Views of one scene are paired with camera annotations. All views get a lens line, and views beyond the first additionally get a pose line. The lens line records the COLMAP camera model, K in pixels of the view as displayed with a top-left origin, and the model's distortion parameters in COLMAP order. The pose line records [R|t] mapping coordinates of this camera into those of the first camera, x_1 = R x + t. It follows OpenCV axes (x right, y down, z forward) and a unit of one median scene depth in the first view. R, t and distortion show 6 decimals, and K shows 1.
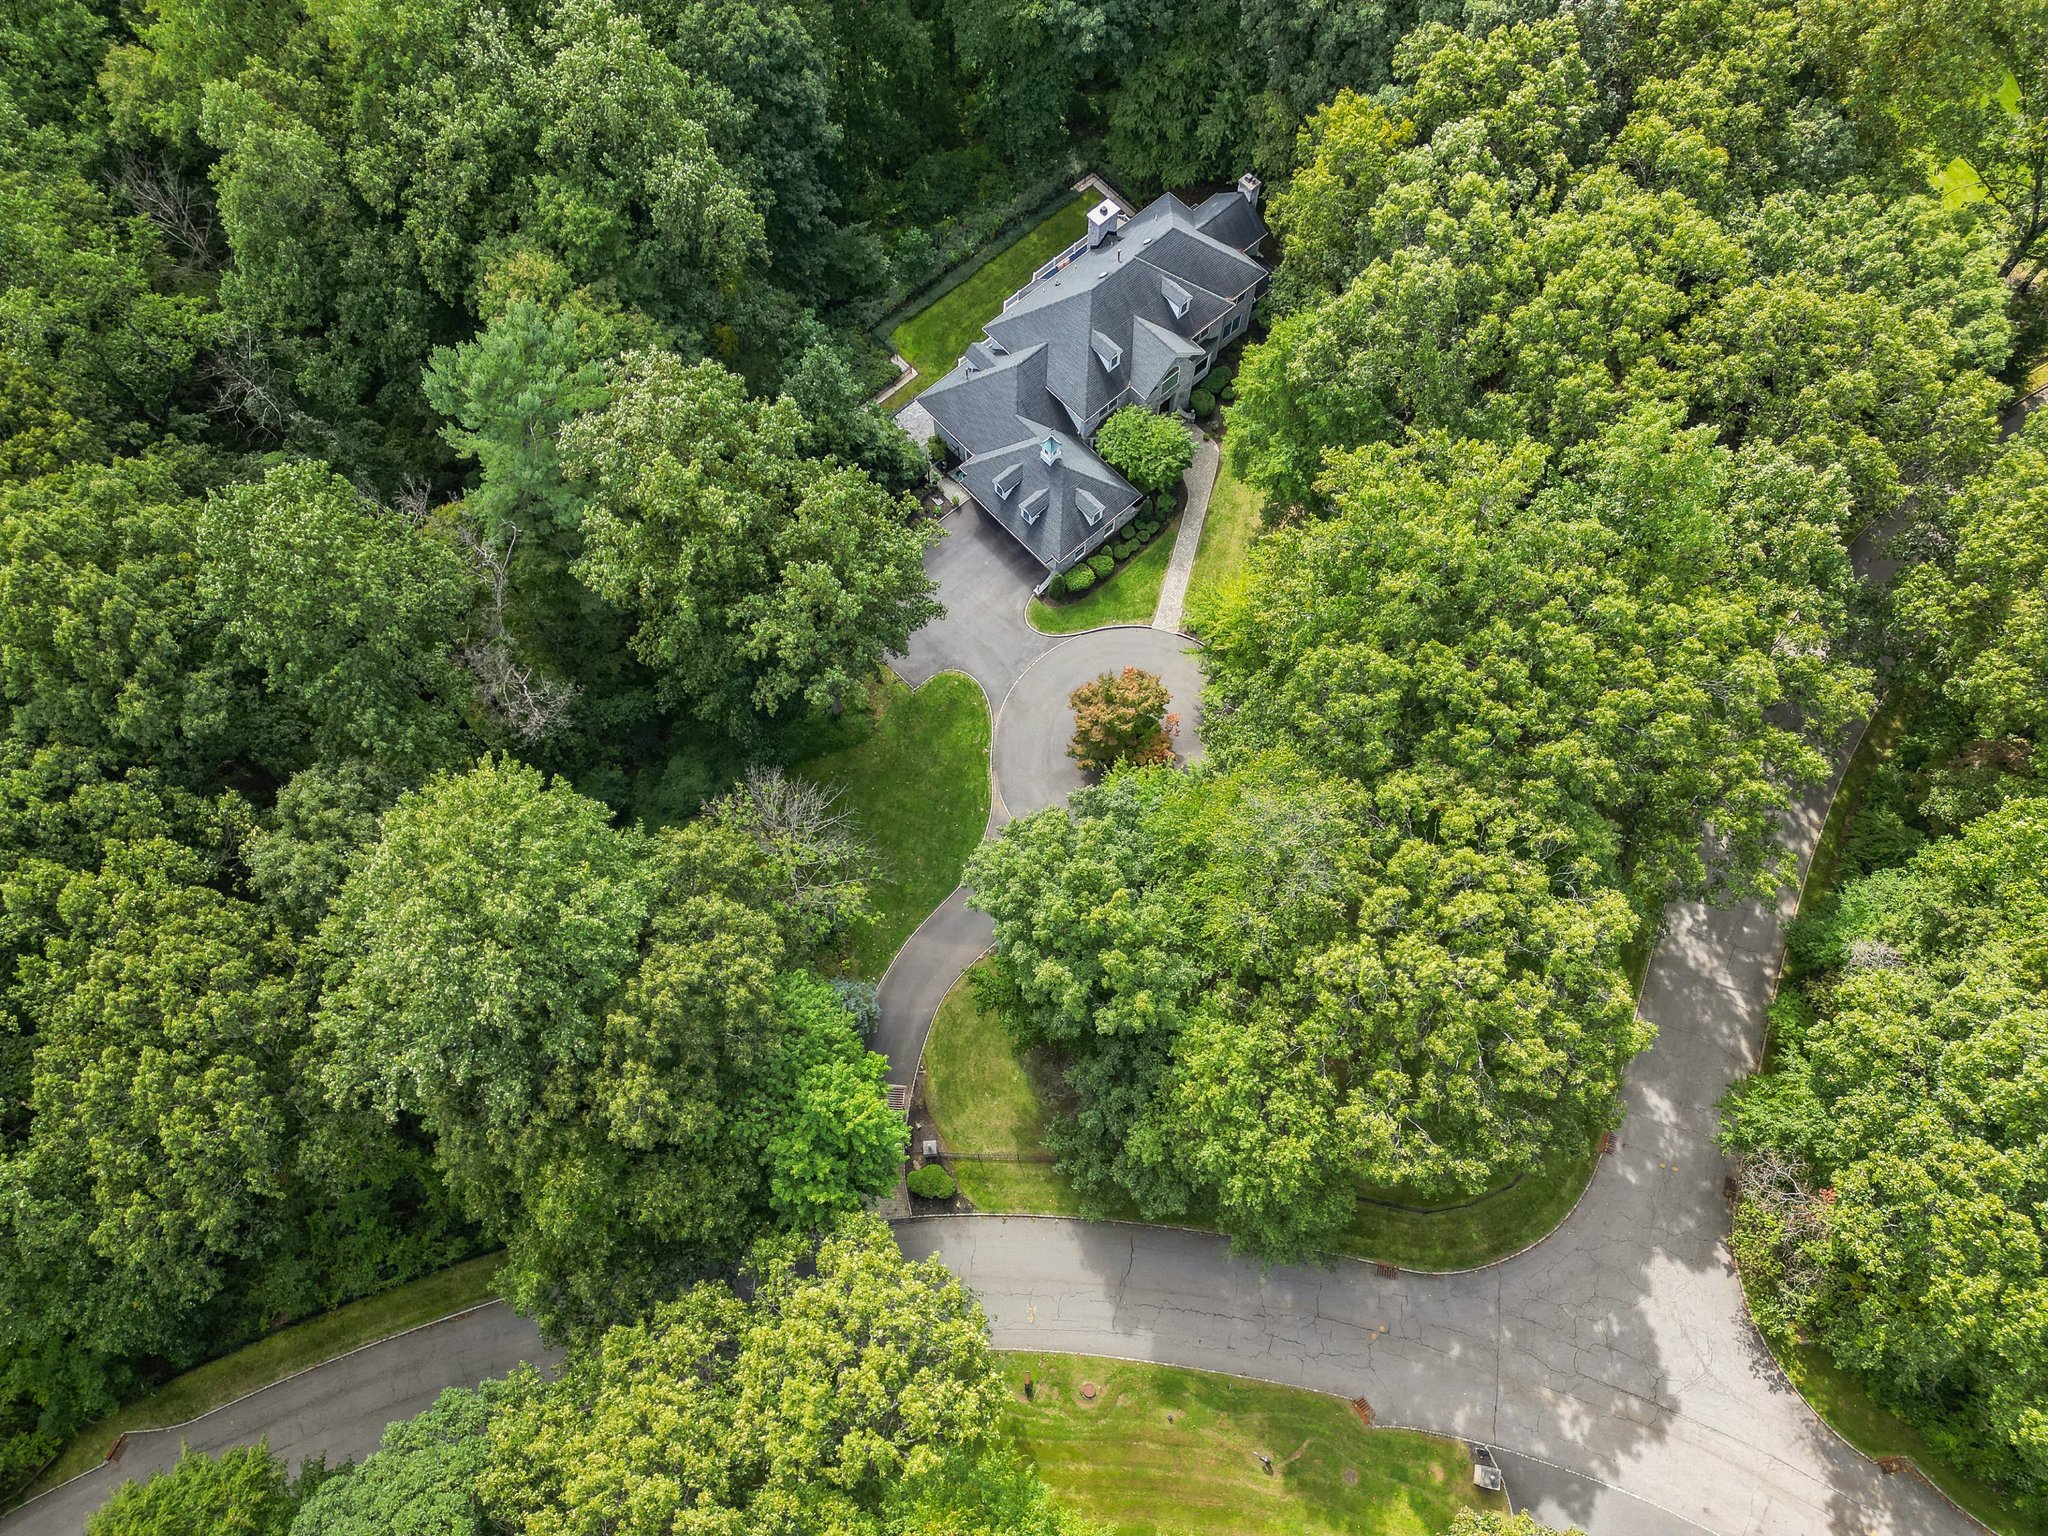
lens RADIAL K [[1425.9, 0, 1028.6], [0, 1425.9, 774.4], [0, 0, 1]] dist [0.031749, -0.023620]
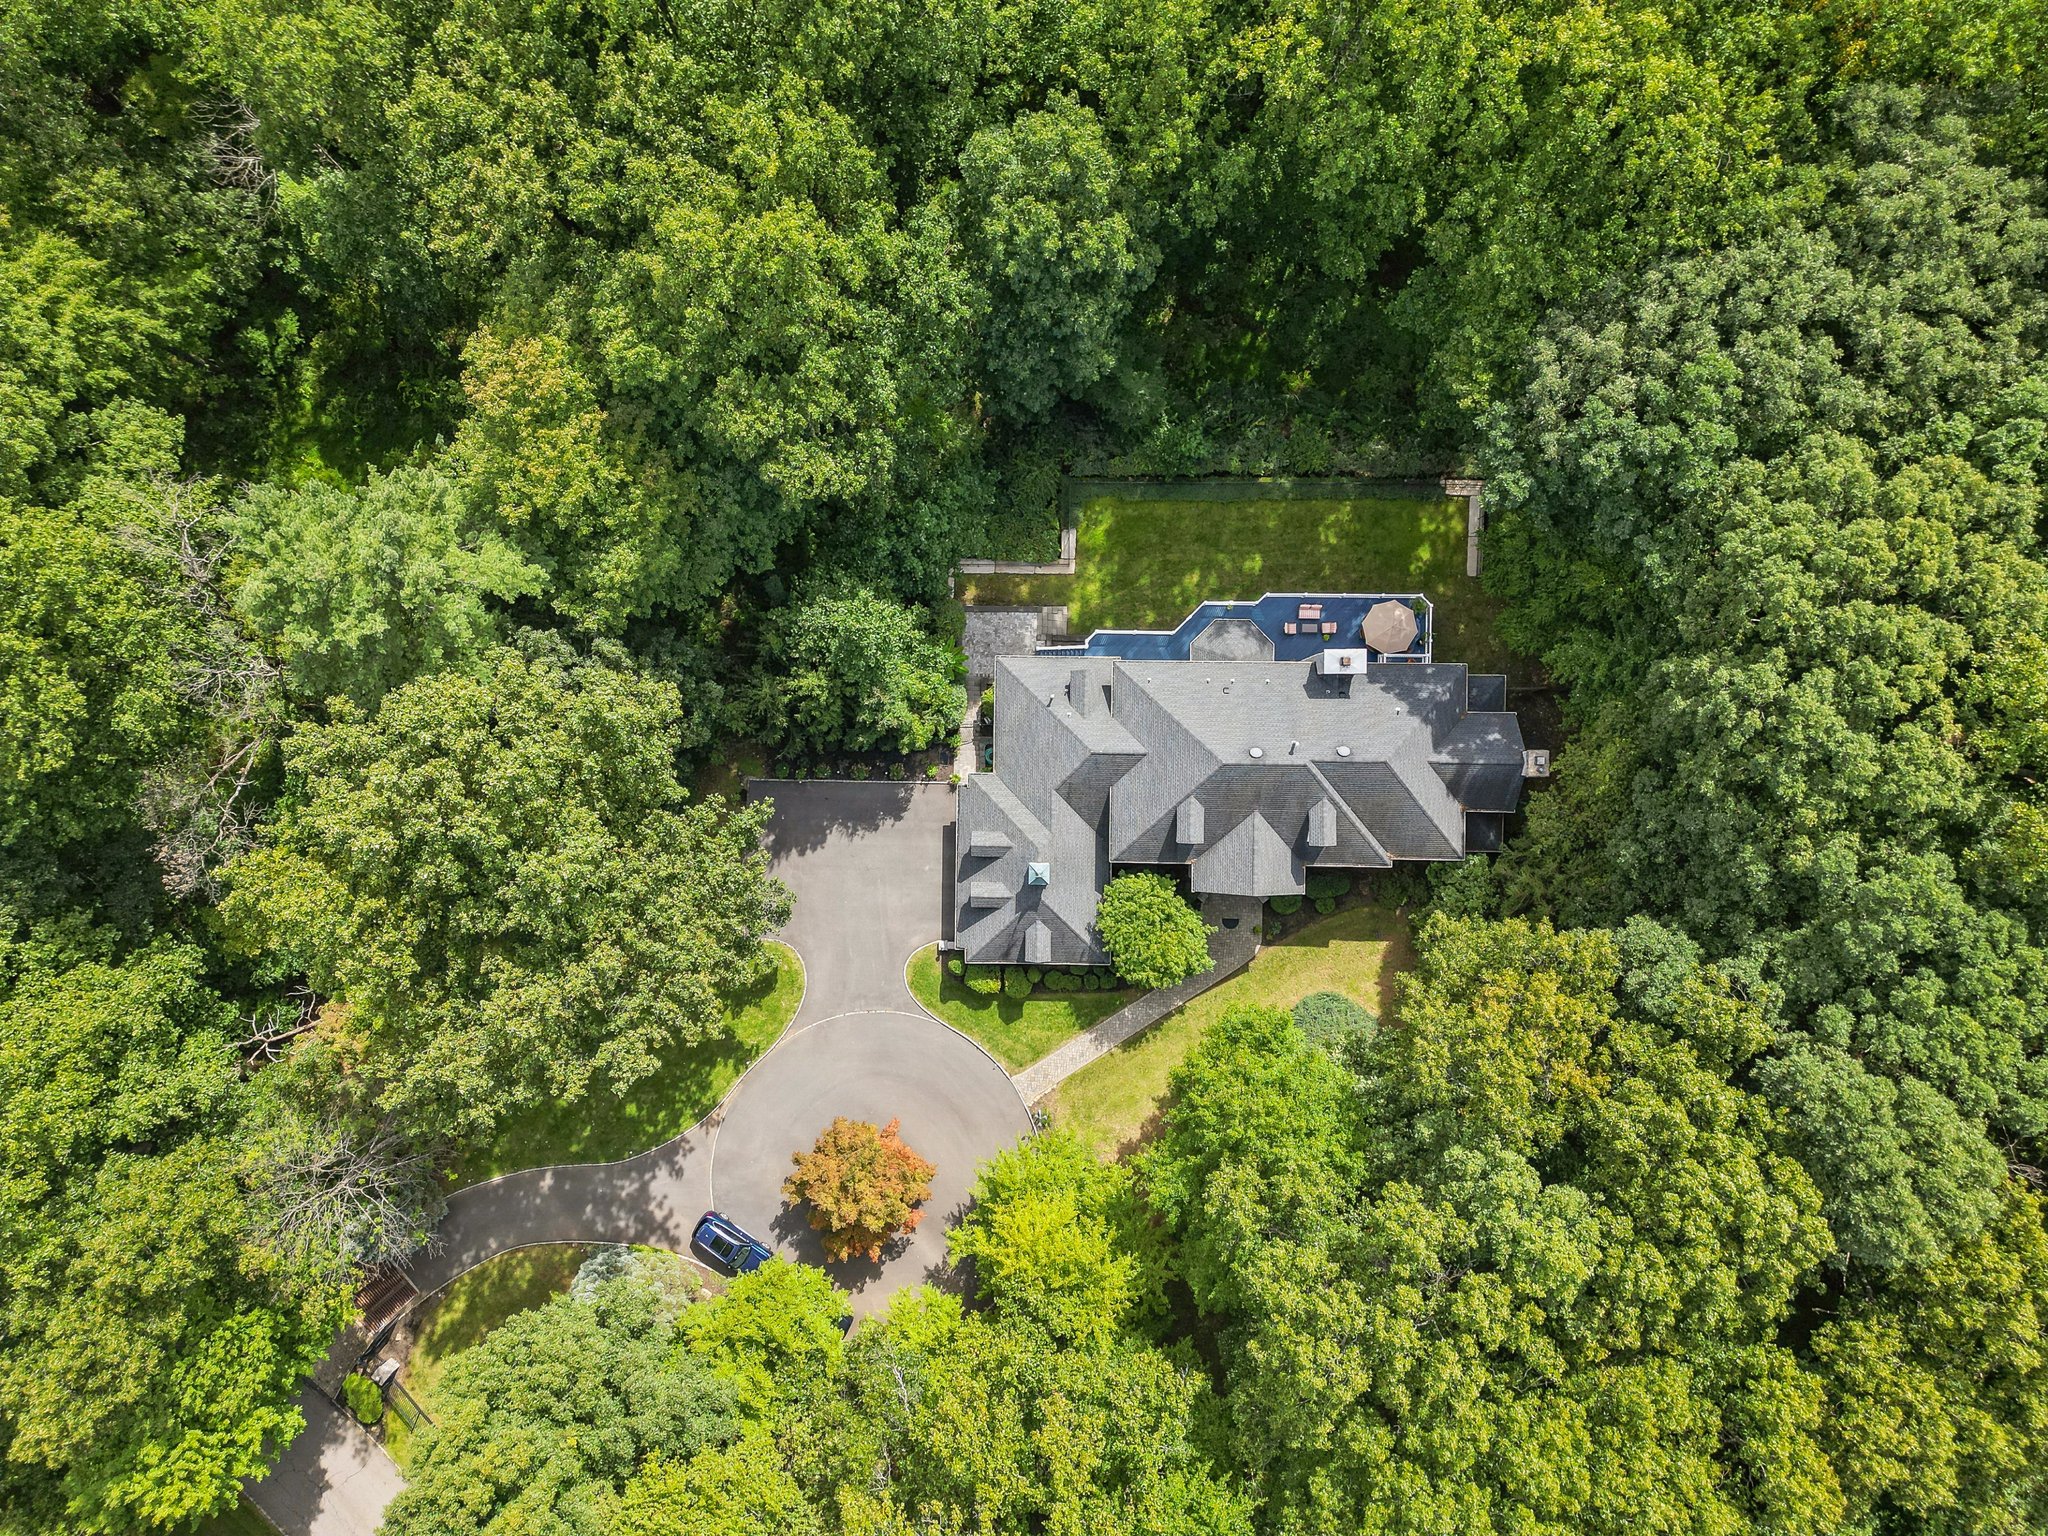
lens RADIAL K [[1425.9, 0, 1020.7], [0, 1425.9, 760.5], [0, 0, 1]] dist [0.031749, -0.023620]
pose [[0.733089, 0.680115, -0.004901, -0.029325], [-0.626038, 0.677580, 0.385955, -0.541343], [0.265815, -0.279871, 0.922504, 0.293418]]
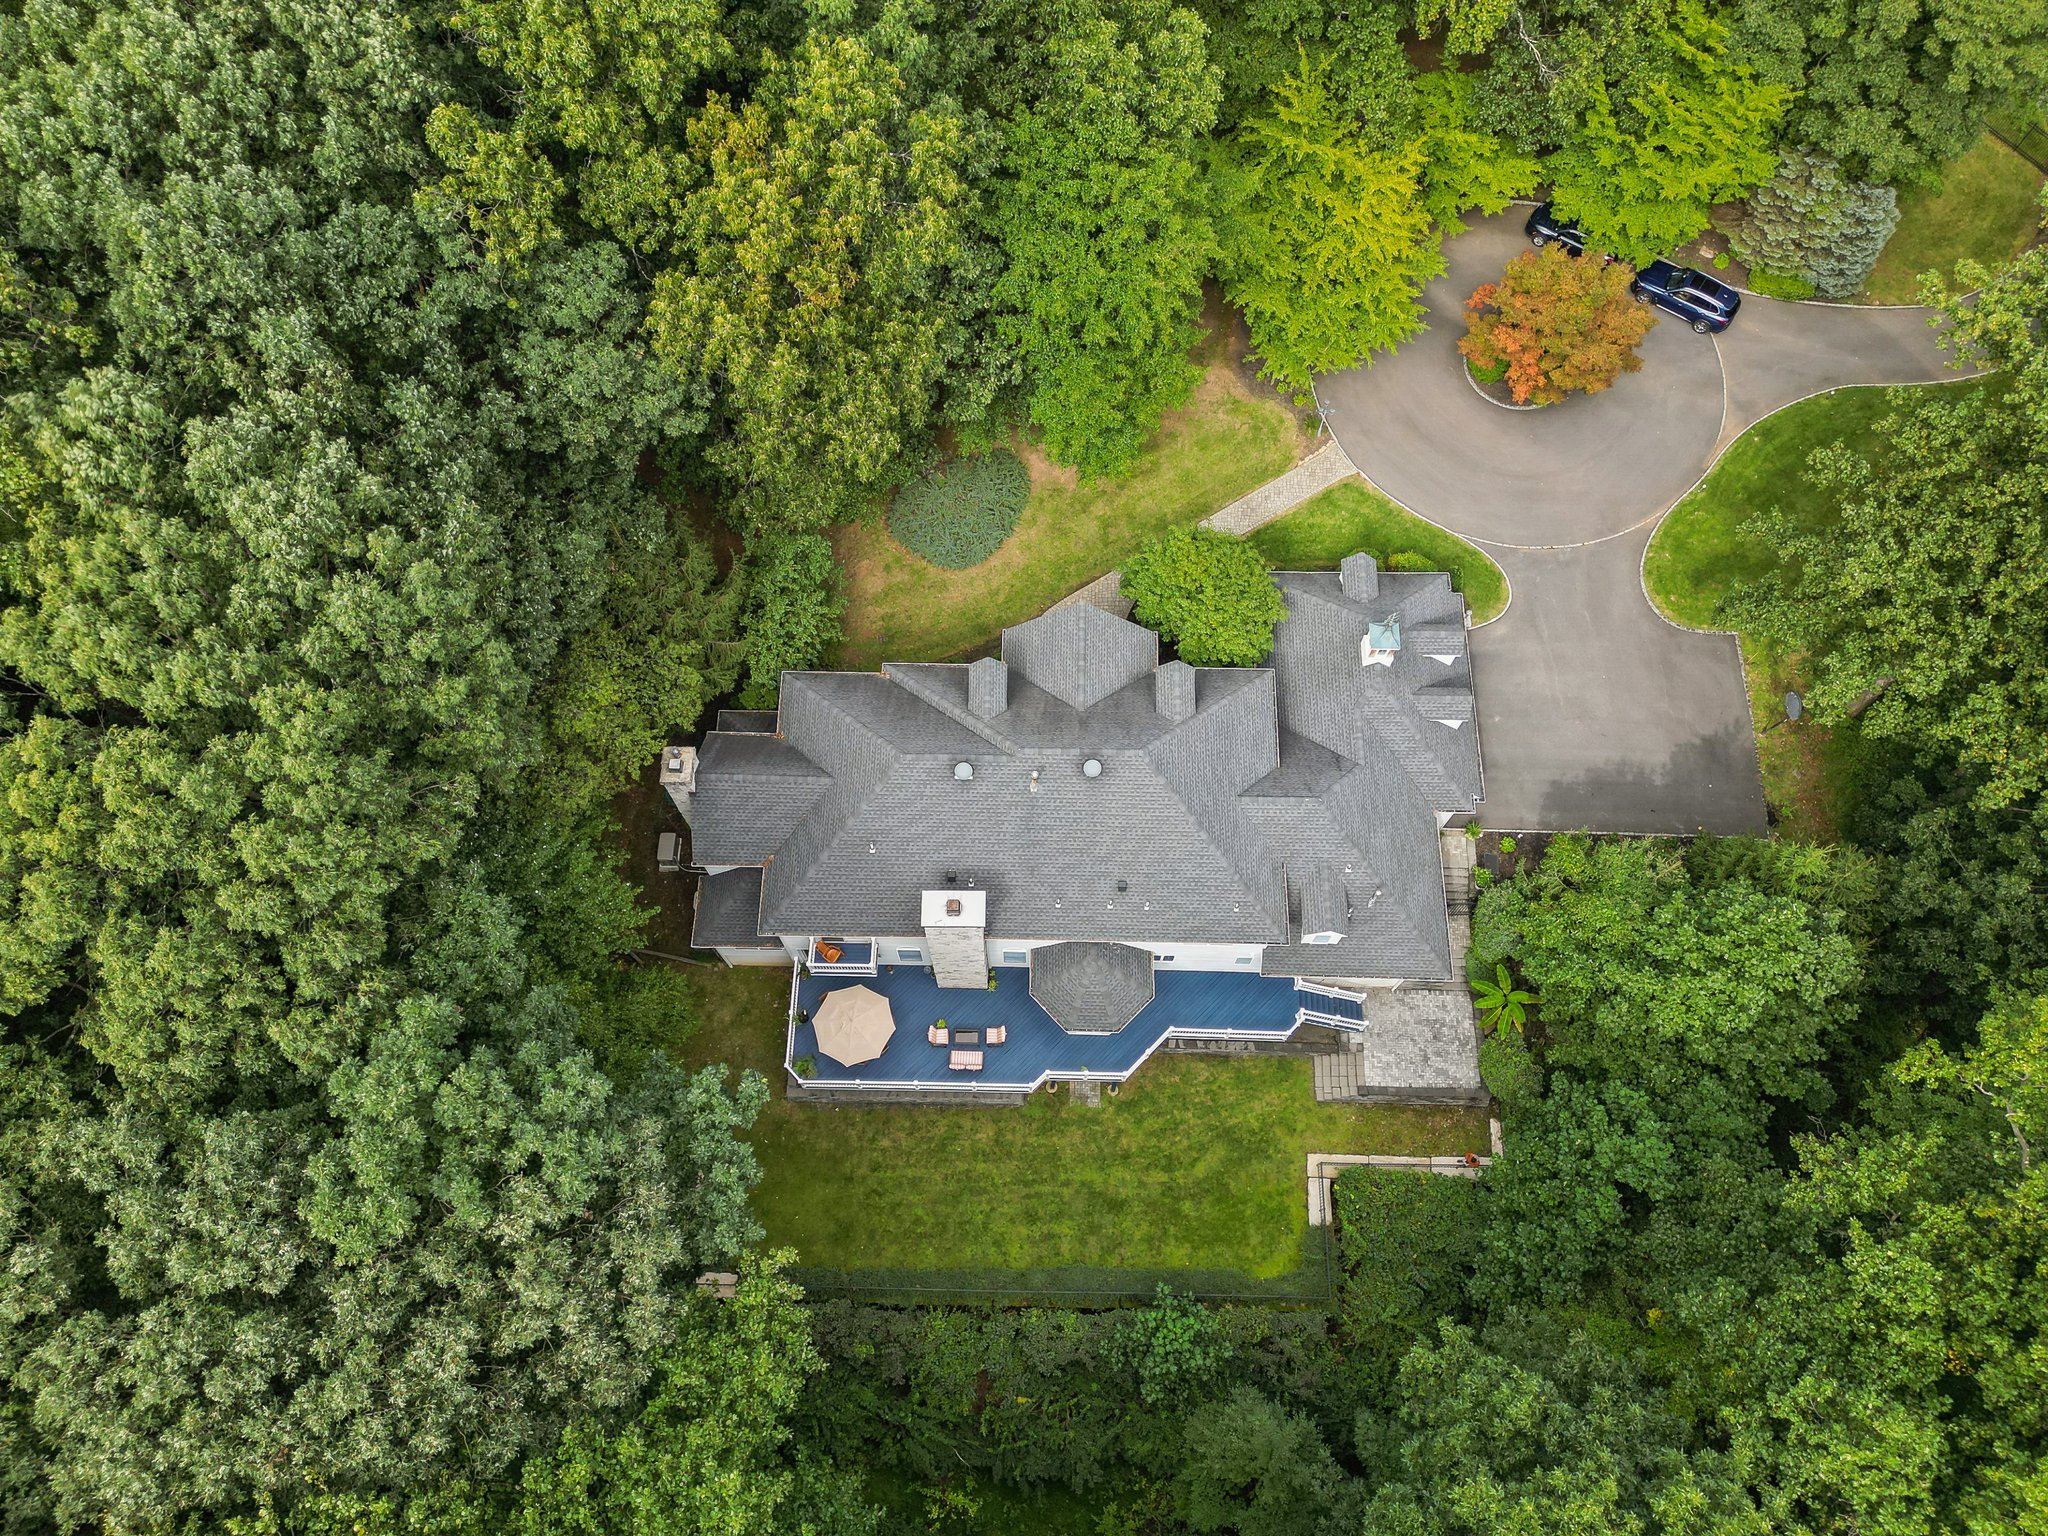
lens RADIAL K [[1425.9, 0, 1004.9], [0, 1425.9, 760.6], [0, 0, 1]] dist [0.031749, -0.023620]
pose [[-0.724751, -0.635292, 0.266722, -0.051300], [0.638127, -0.472893, 0.607591, -0.649060], [-0.259866, 0.610554, 0.748126, 0.633539]]
